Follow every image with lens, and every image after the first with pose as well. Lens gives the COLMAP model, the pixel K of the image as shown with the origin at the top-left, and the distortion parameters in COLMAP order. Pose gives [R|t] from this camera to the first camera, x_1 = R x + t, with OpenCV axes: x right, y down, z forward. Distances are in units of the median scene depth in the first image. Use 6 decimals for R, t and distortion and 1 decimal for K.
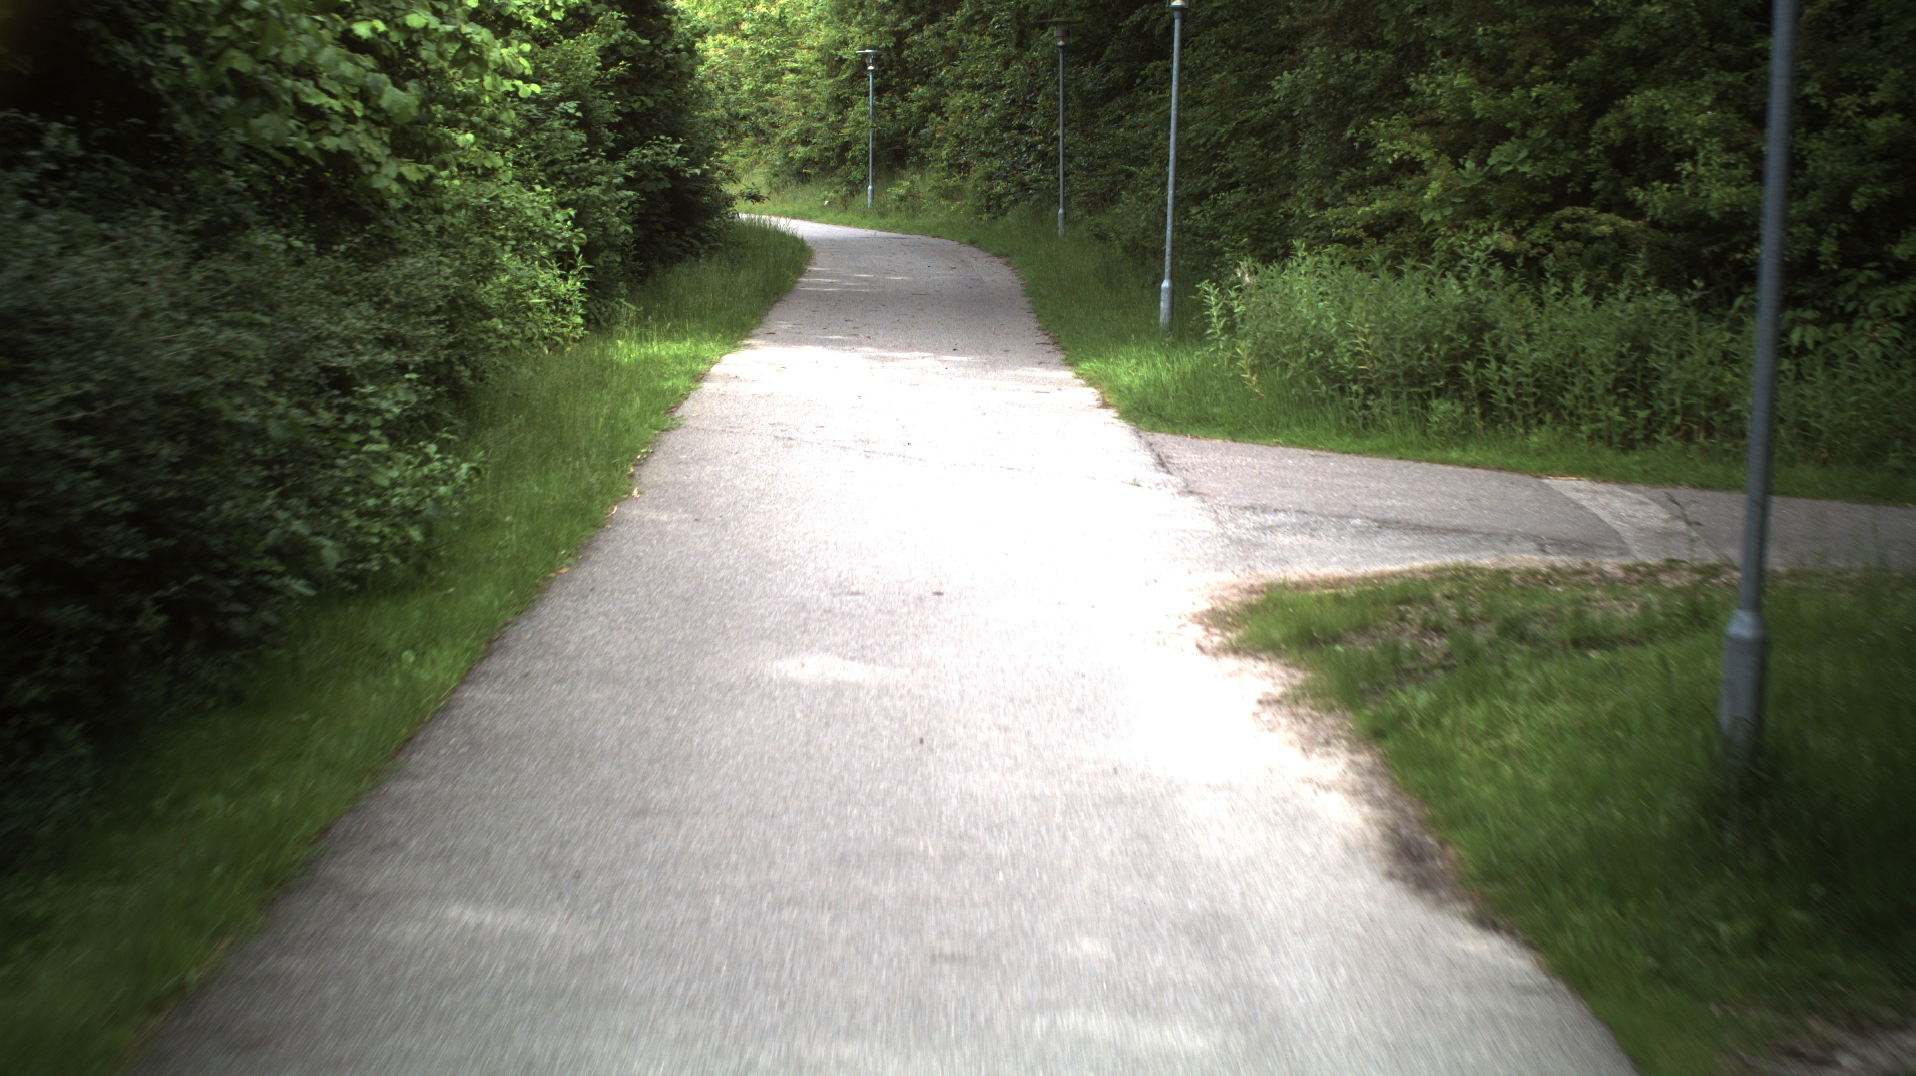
lens RADIAL K [[4761.9, 0, 955.0], [0, 4761.9, 532.5], [0, 0, 1]] dist [-0.323080, 0.000000]
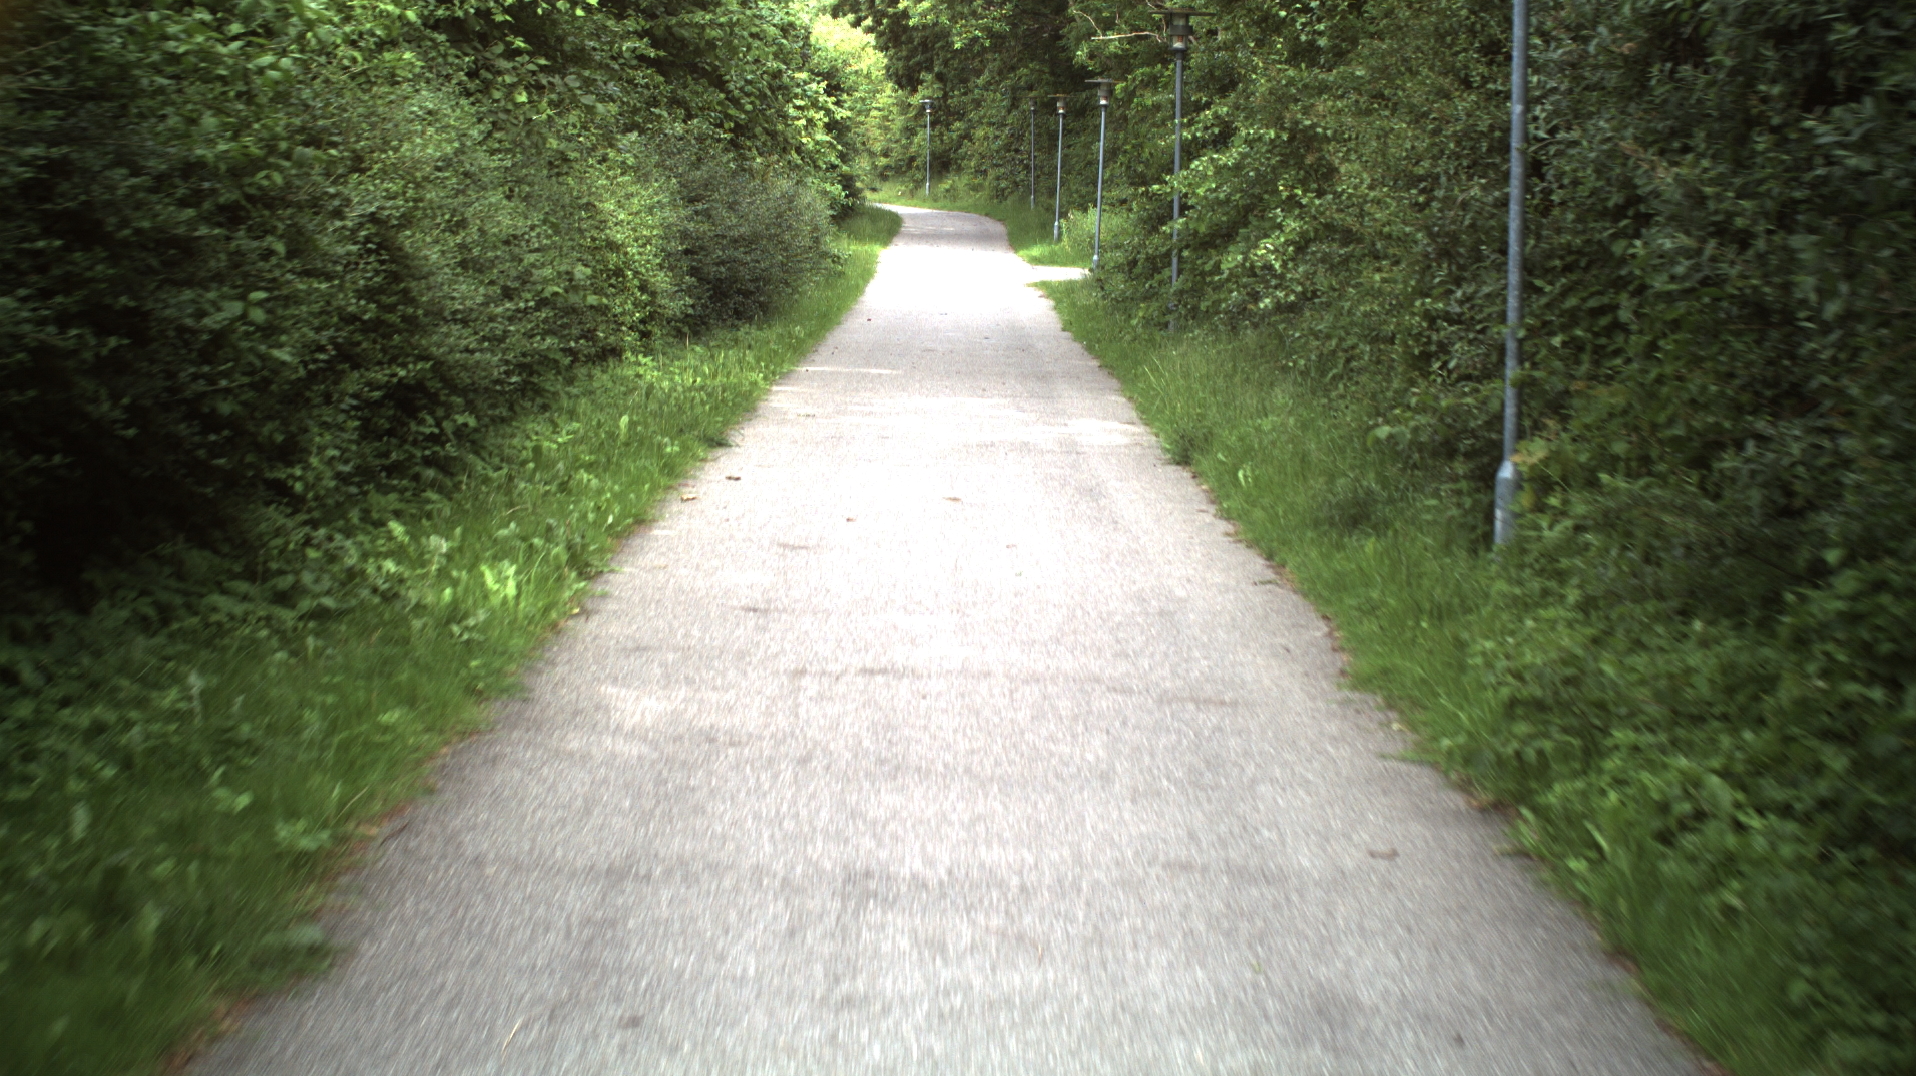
lens RADIAL K [[4761.9, 0, 956.8], [0, 4761.9, 541.6], [0, 0, 1]] dist [-0.323080, 0.000000]
pose [[0.999968, 0.003749, -0.007016, 0.004574], [-0.003730, 0.999989, 0.002771, 0.050556], [0.007026, -0.002745, 0.999972, -0.700628]]
